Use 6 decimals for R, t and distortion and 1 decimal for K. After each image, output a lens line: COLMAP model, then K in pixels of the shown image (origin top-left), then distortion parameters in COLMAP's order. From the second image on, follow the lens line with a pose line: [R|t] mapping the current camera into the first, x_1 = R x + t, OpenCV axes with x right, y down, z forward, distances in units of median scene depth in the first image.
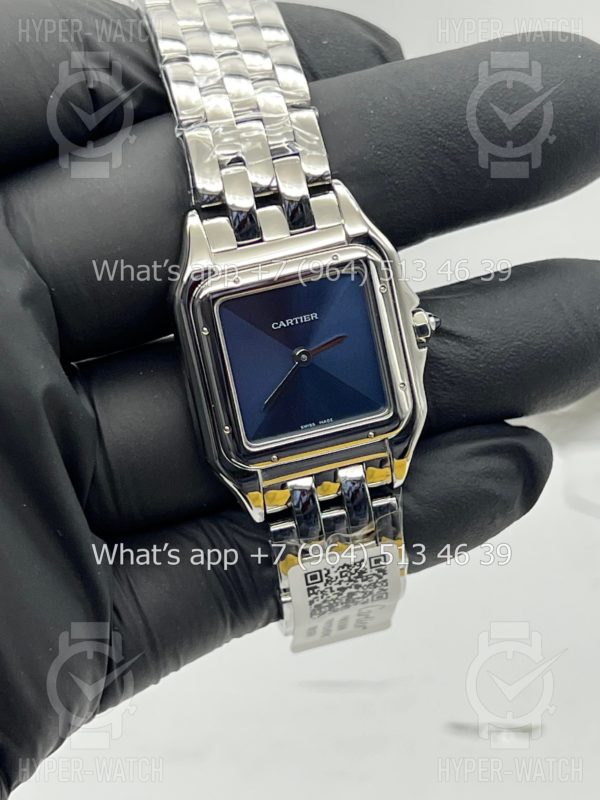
lens RADIAL K [[1933.8, 0, 300.0], [0, 1933.8, 400.0], [0, 0, 1]] dist [0.174290, -0.510061]
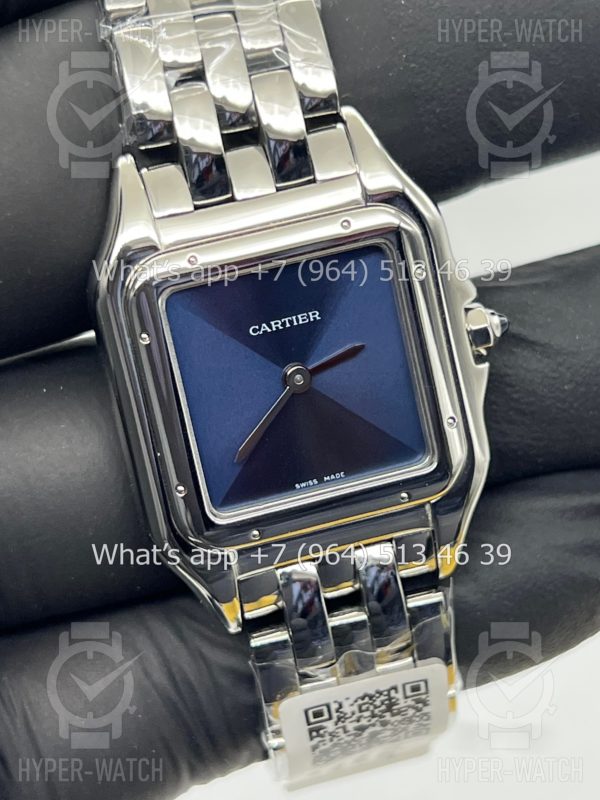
lens RADIAL K [[1933.8, 0, 300.0], [0, 1933.8, 400.0], [0, 0, 1]] dist [0.174290, -0.510061]
pose [[0.999955, -0.007650, -0.005579, 0.005509], [0.007679, 0.999957, 0.005137, -0.018307], [0.005539, -0.005180, 0.999971, 0.347225]]
